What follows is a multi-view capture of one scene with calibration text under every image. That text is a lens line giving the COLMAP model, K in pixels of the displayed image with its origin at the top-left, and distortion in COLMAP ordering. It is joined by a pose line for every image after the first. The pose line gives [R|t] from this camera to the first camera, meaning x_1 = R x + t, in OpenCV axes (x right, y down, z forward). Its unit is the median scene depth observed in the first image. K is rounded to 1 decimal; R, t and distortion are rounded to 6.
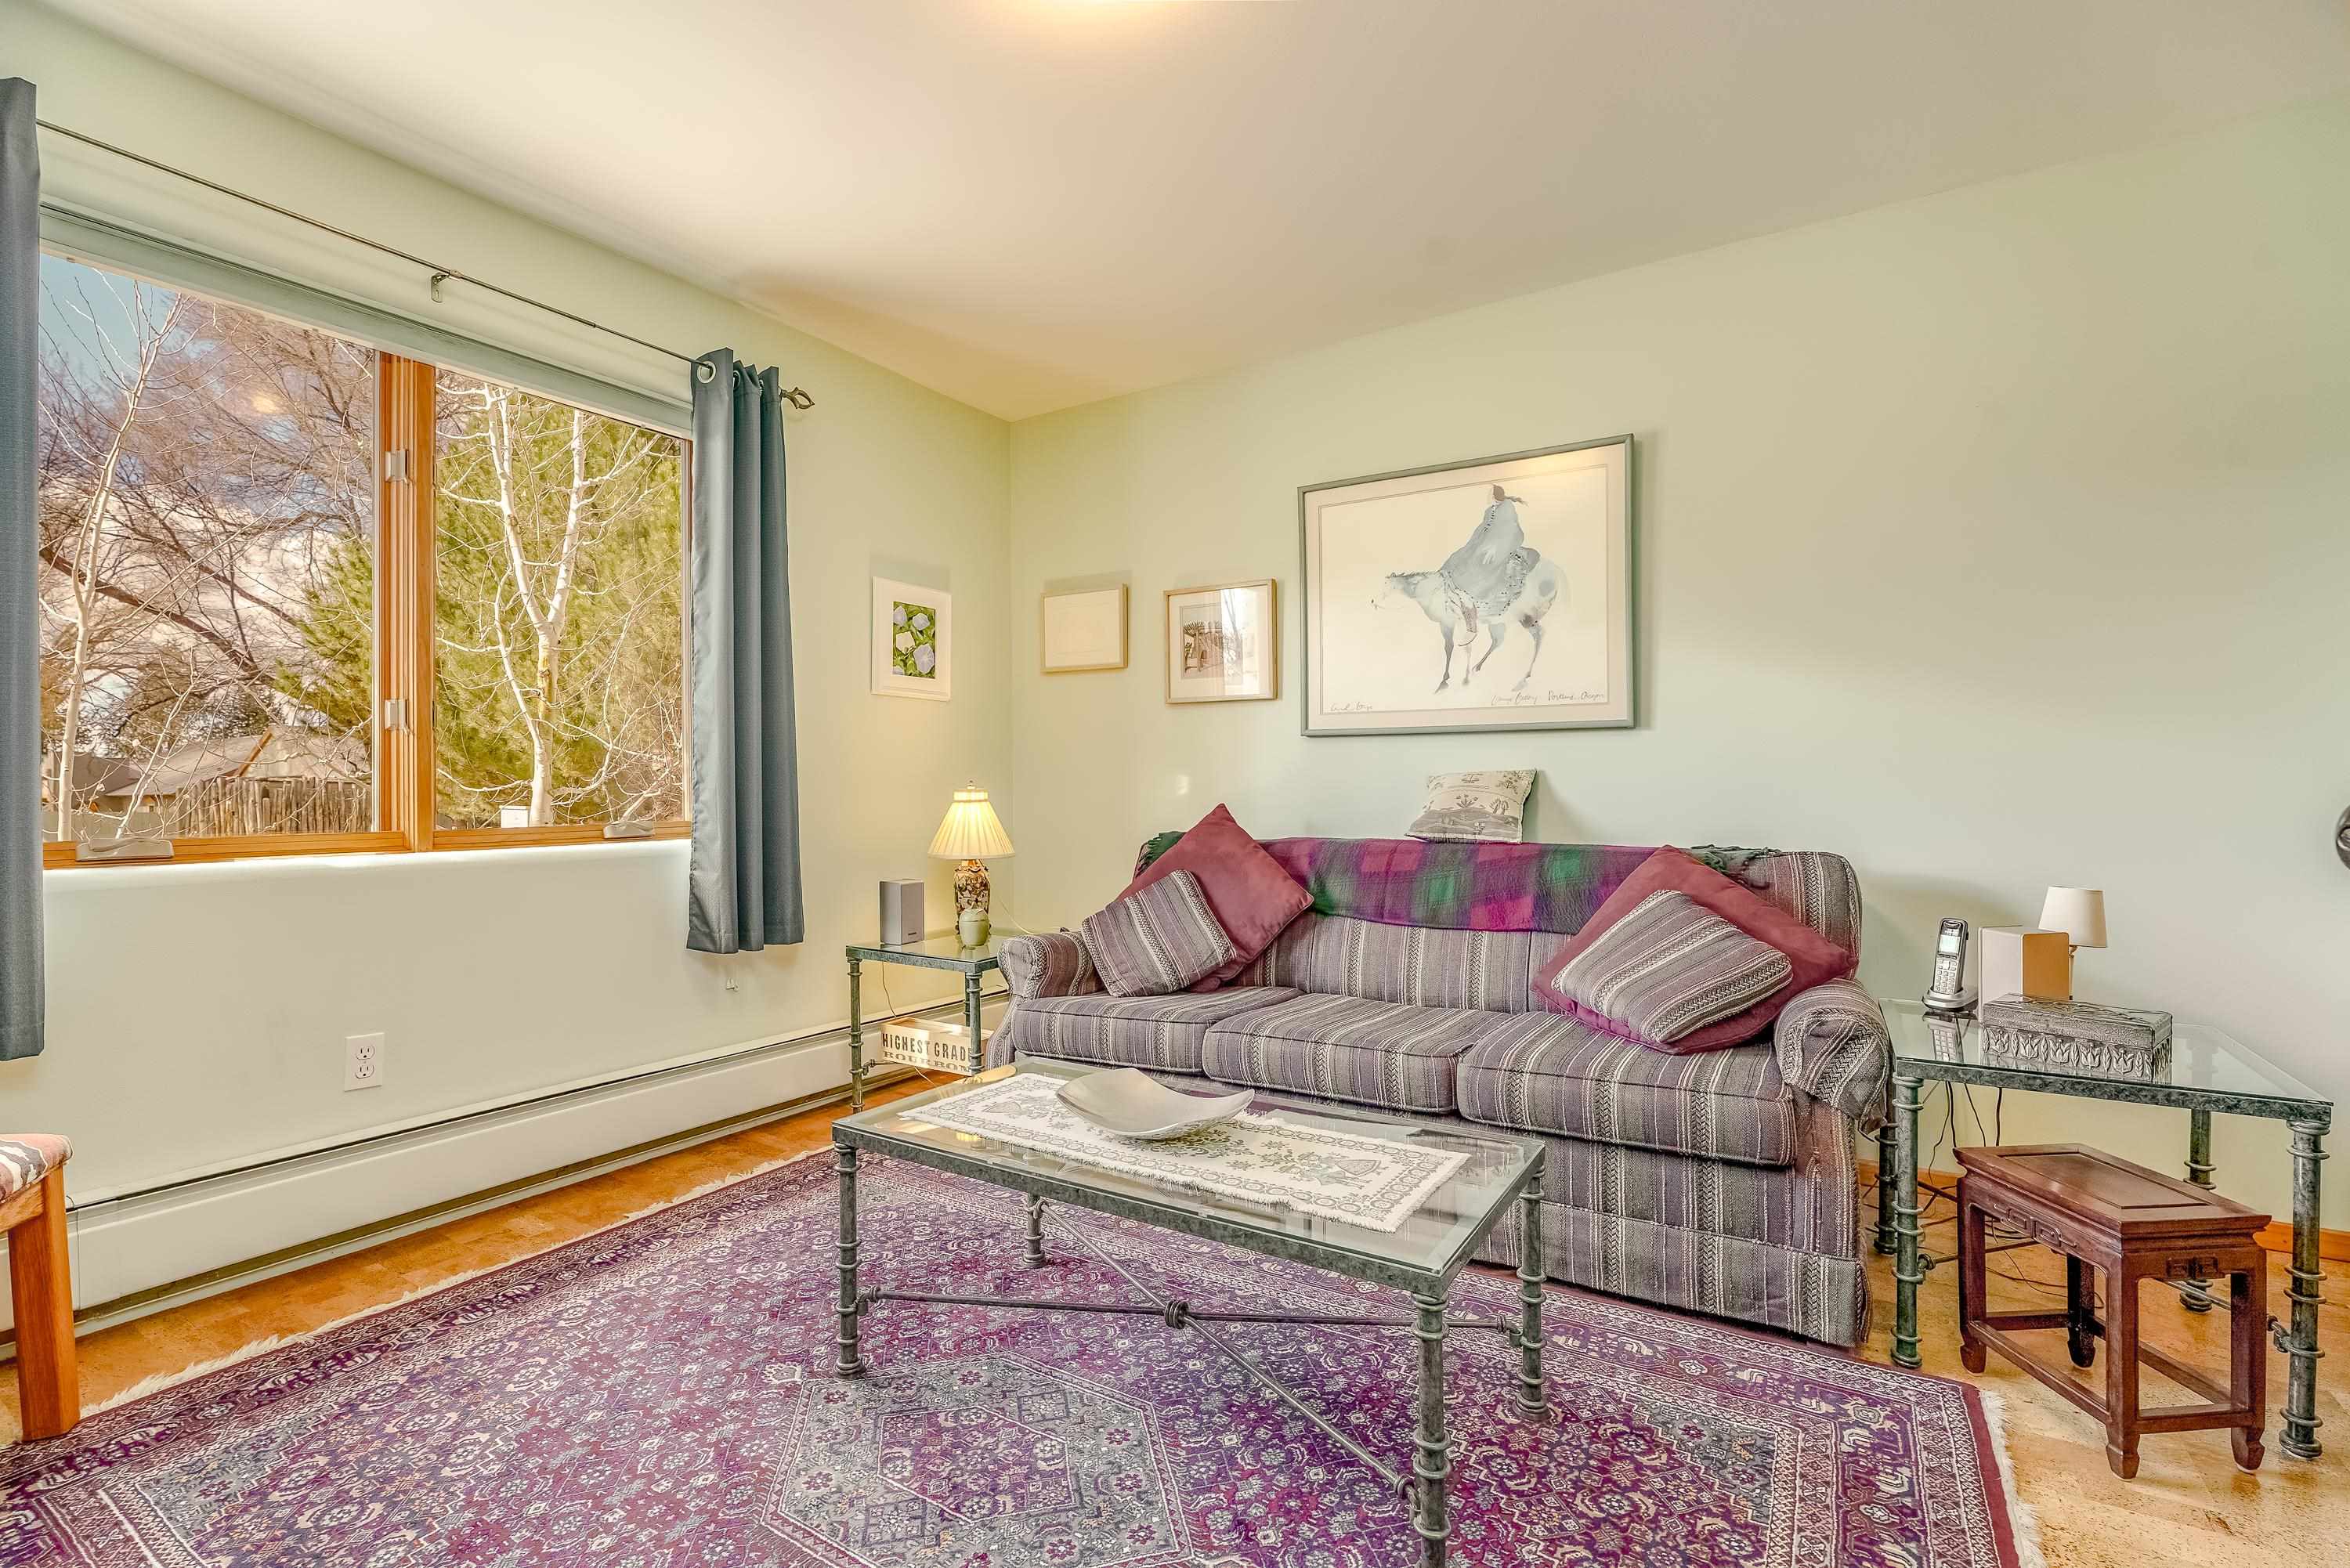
lens RADIAL K [[1045.9, 0, 1175.0], [0, 1045.9, 784.0], [0, 0, 1]] dist [-0.020974, 0.005693]
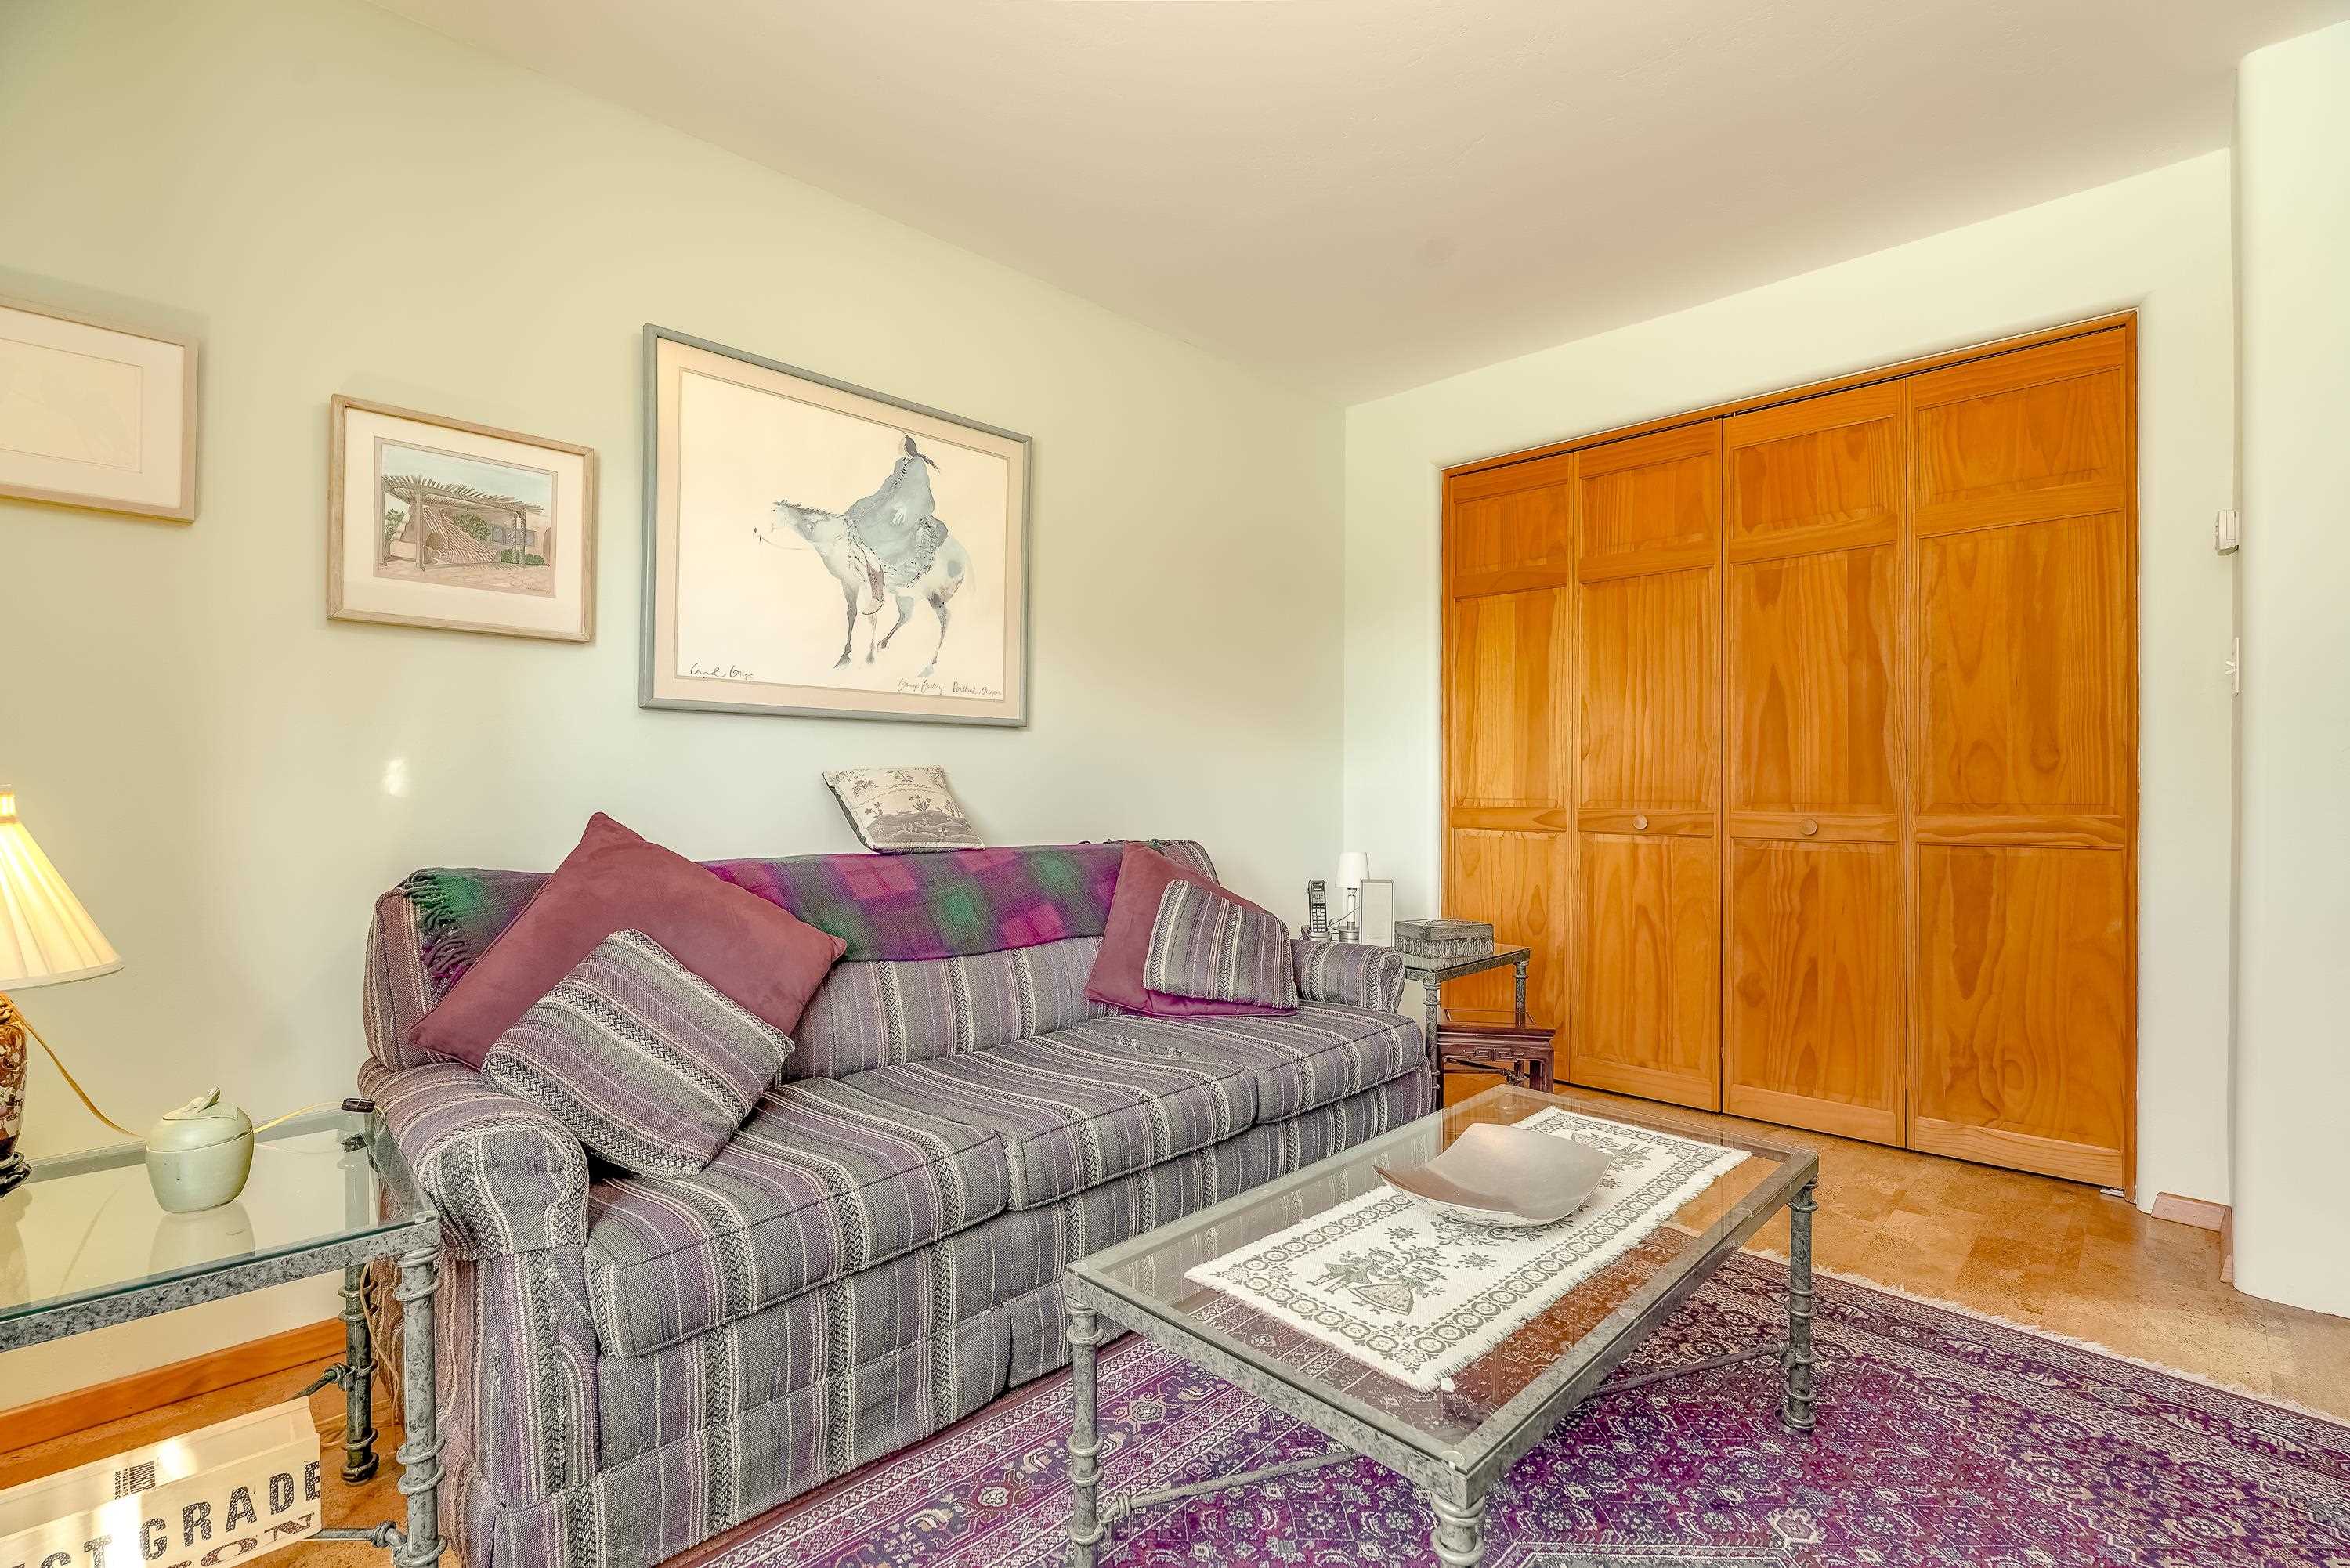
lens RADIAL K [[1045.9, 0, 1175.0], [0, 1045.9, 784.0], [0, 0, 1]] dist [-0.020974, 0.005693]
pose [[0.229744, 0.006381, 0.973230, -0.474381], [-0.004153, 0.999976, -0.005576, 0.004814], [-0.973242, -0.002761, 0.229765, 0.582135]]
